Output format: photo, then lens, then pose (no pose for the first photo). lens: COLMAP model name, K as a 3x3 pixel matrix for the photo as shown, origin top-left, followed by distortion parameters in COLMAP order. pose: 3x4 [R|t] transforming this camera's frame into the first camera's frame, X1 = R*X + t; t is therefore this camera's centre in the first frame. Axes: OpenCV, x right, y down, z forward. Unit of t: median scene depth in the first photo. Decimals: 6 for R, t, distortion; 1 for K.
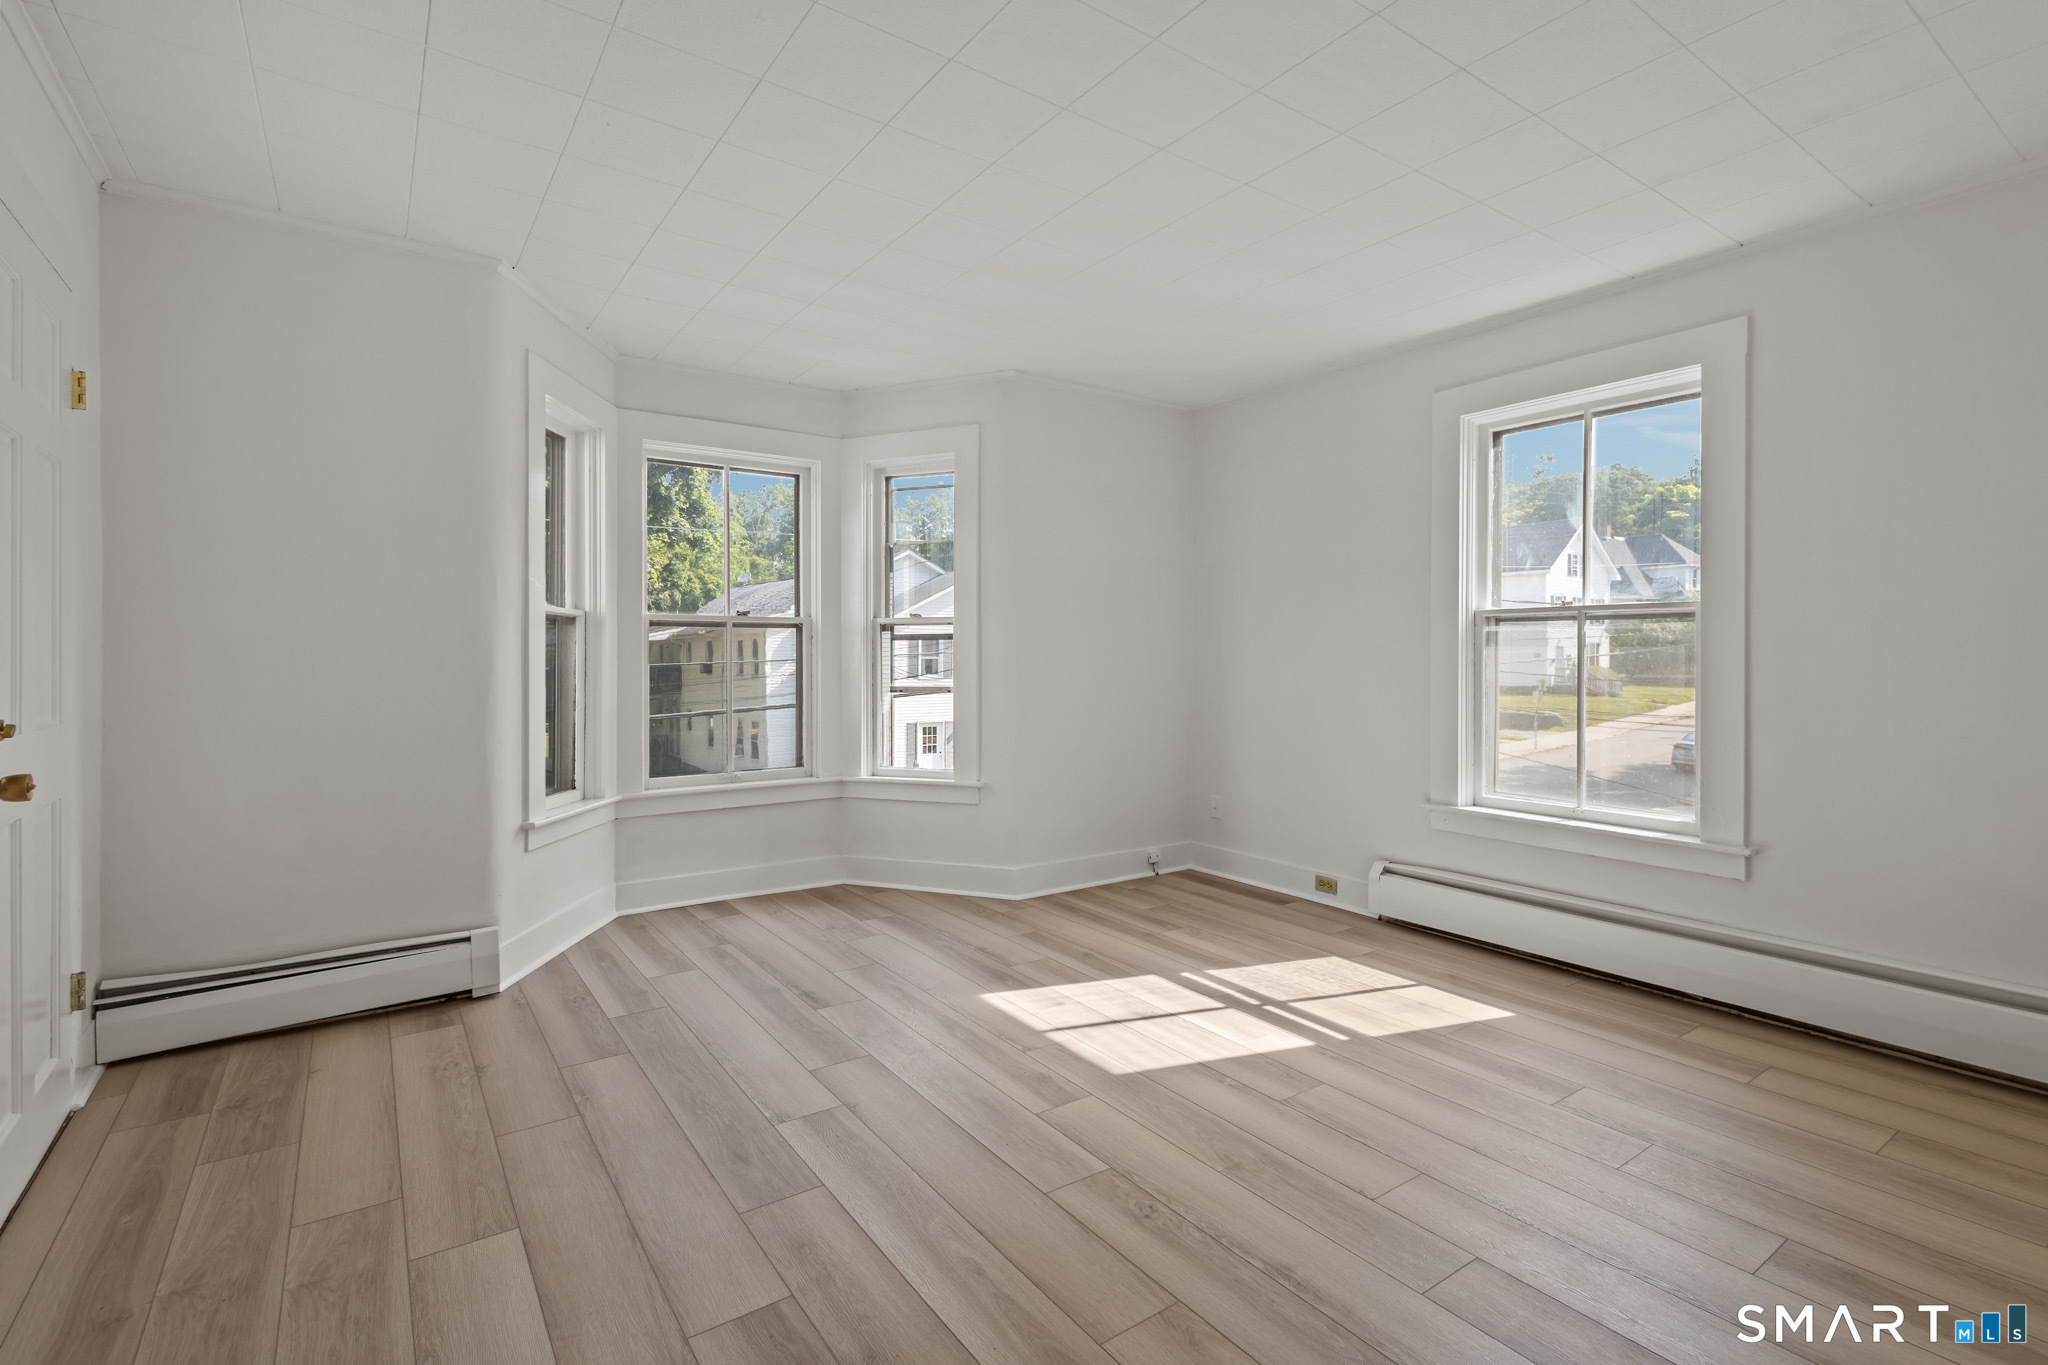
lens RADIAL K [[950.5, 0, 1017.5], [0, 950.5, 671.6], [0, 0, 1]] dist [0.003039, -0.000193]
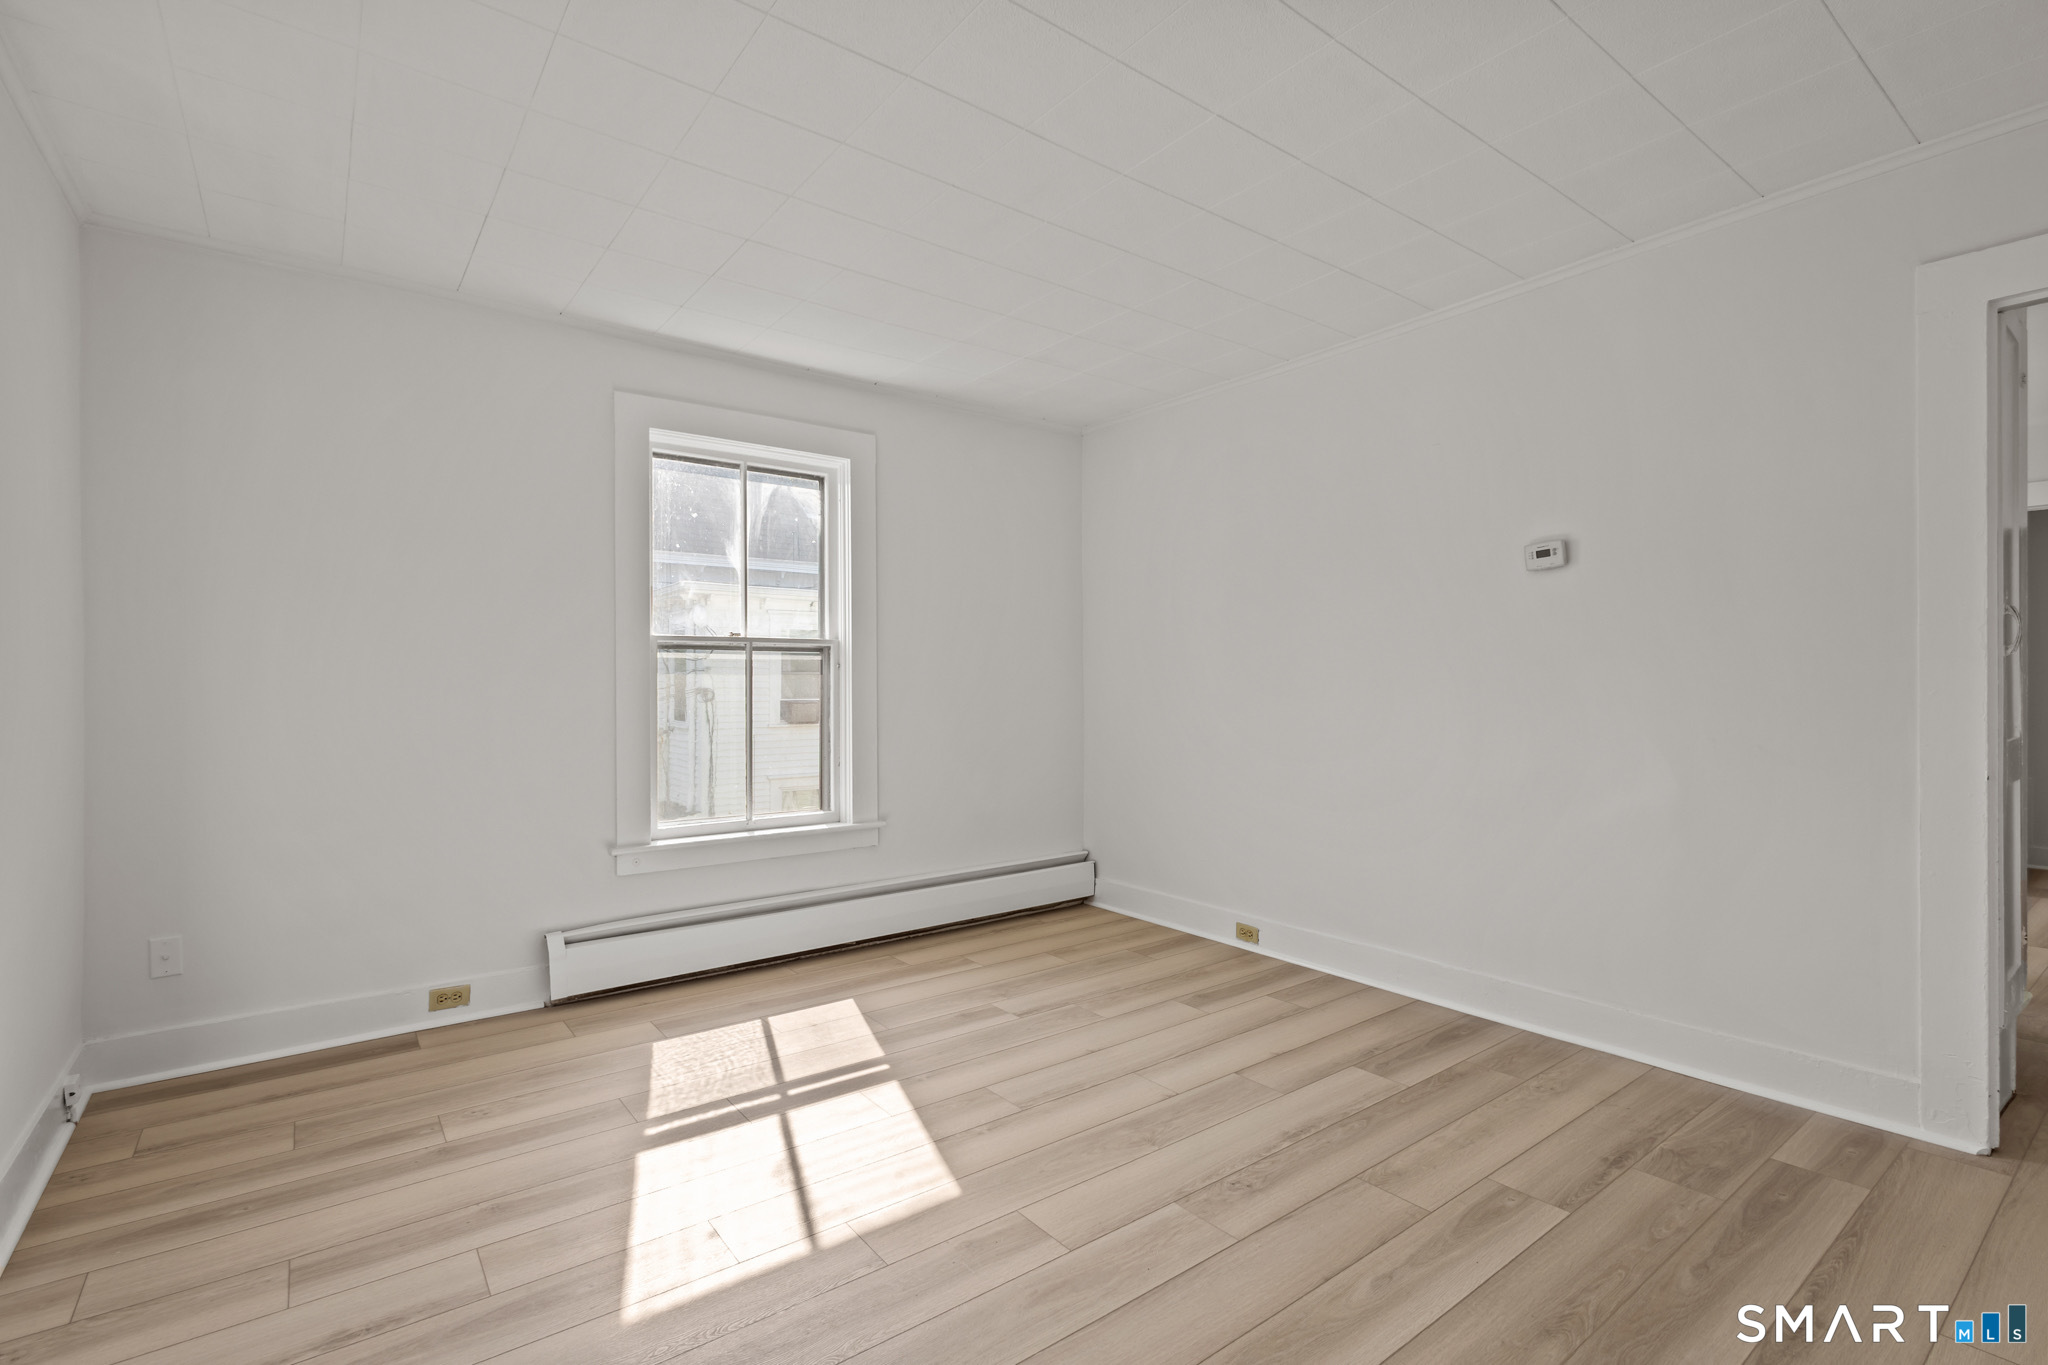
lens RADIAL K [[946.0, 0, 1040.6], [0, 946.0, 686.1], [0, 0, 1]] dist [0.015051, -0.000066]
pose [[-0.061939, -0.005860, 0.998063, -0.588557], [0.018477, 0.999805, 0.007017, -0.015361], [-0.997909, 0.018876, -0.061819, 0.800892]]
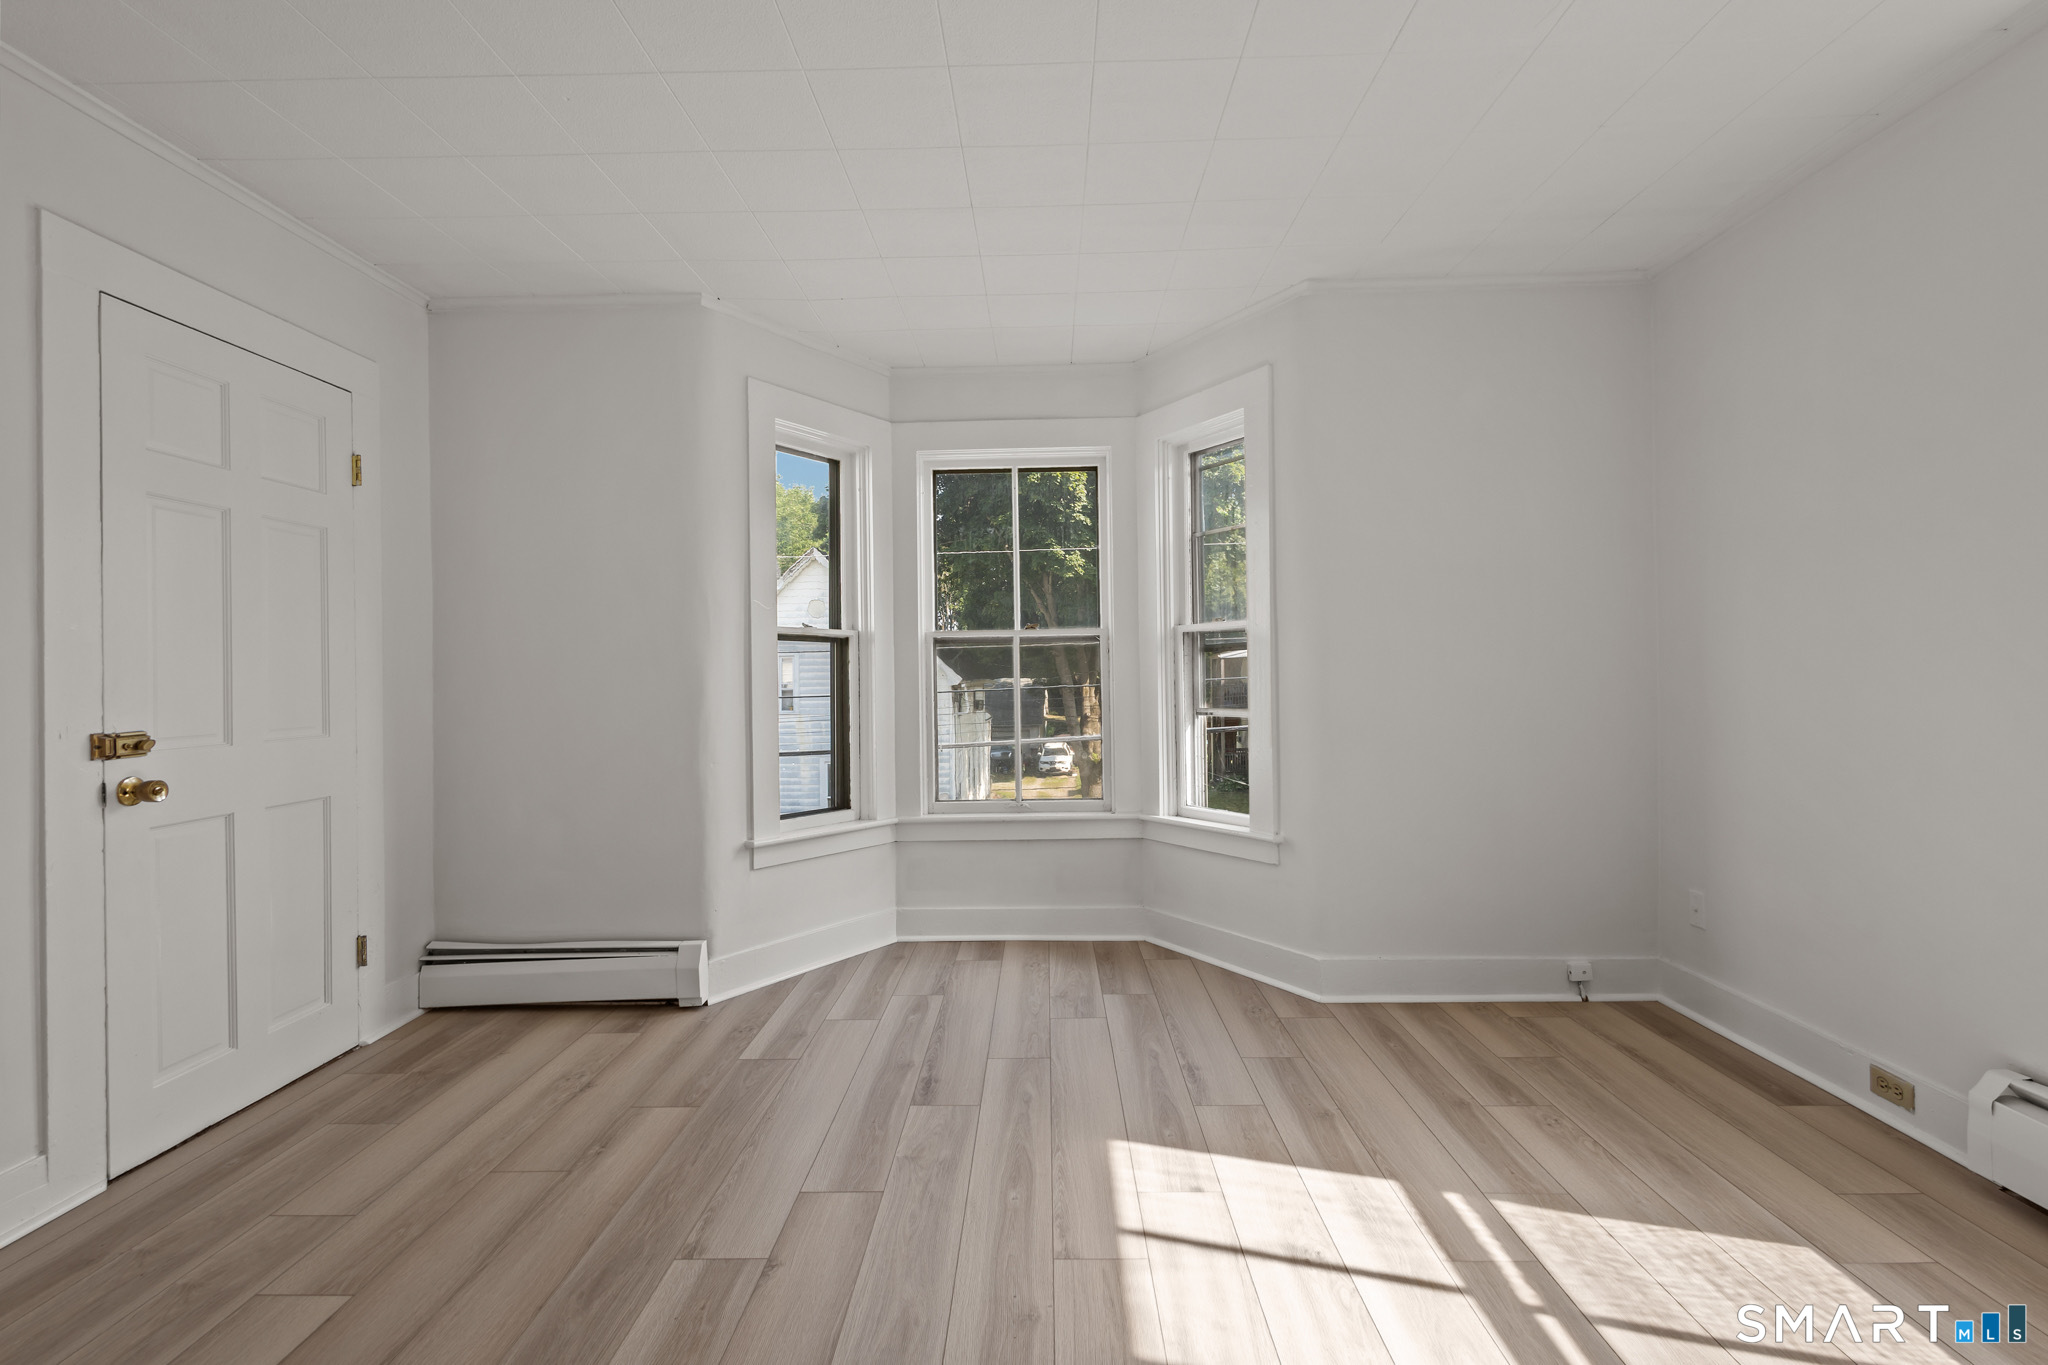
lens RADIAL K [[939.4, 0, 1016.6], [0, 939.4, 675.7], [0, 0, 1]] dist [0.002669, 0.000586]
pose [[0.806456, -0.012654, -0.591158, 0.332226], [0.005136, 0.999883, -0.014396, -0.001736], [0.591271, 0.008574, 0.806427, 0.385462]]
